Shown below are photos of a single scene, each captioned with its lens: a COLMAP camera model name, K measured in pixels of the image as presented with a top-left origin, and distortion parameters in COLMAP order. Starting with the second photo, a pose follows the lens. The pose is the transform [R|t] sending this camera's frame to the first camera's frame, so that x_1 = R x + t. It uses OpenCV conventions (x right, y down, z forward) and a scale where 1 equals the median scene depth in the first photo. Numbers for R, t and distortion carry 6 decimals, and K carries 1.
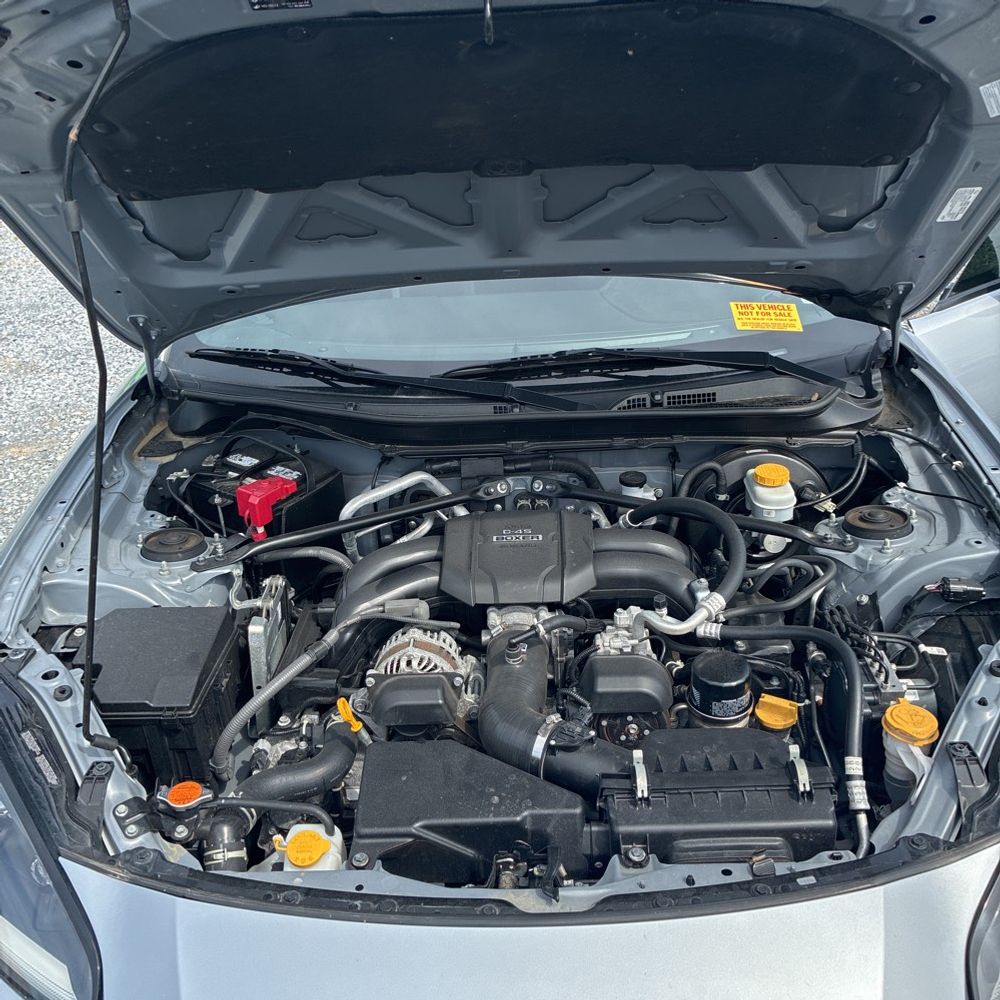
lens RADIAL K [[1032.1, 0, 495.8], [0, 1032.1, 501.5], [0, 0, 1]] dist [0.002829, 0.035357]
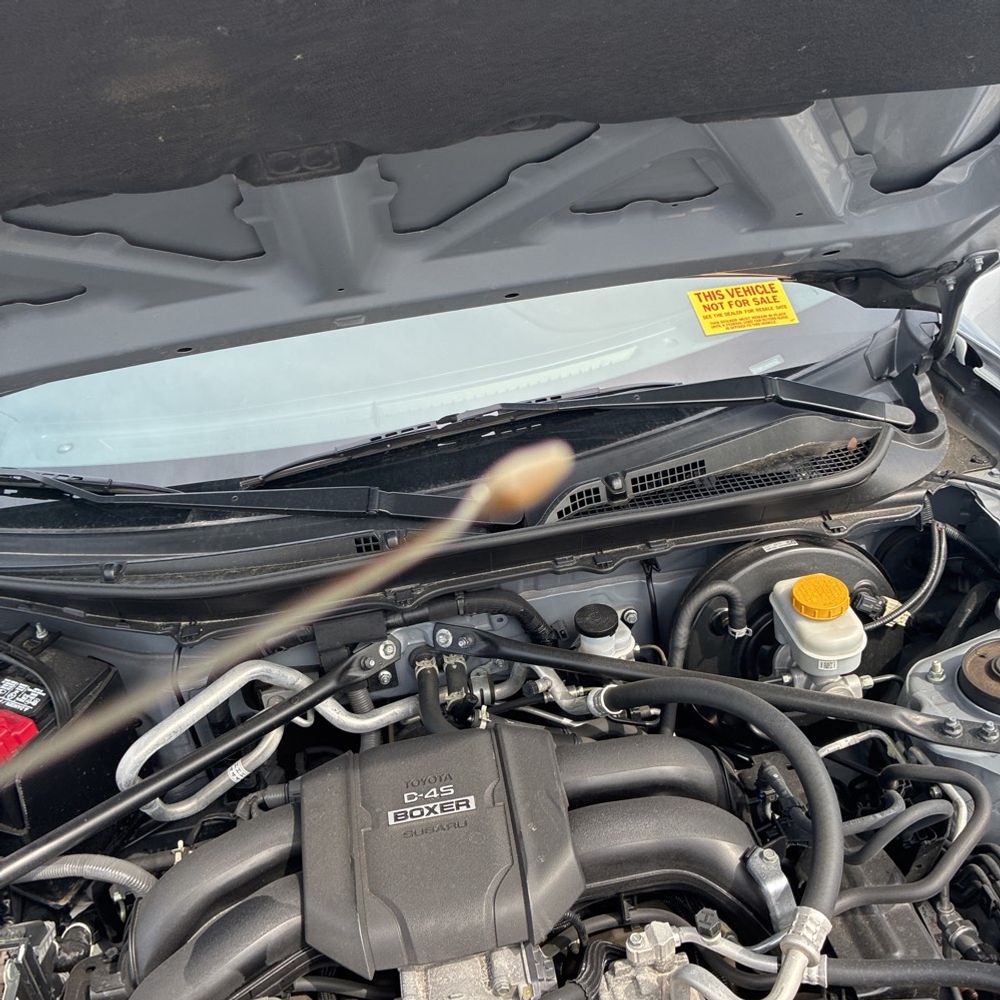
lens RADIAL K [[1030.3, 0, 501.3], [0, 1030.3, 507.5], [0, 0, 1]] dist [0.019472, 0.014993]
pose [[0.982541, -0.148325, 0.112309, 0.018302], [0.136953, 0.985207, 0.103015, -0.169395], [-0.125927, -0.085835, 0.988319, 0.421321]]
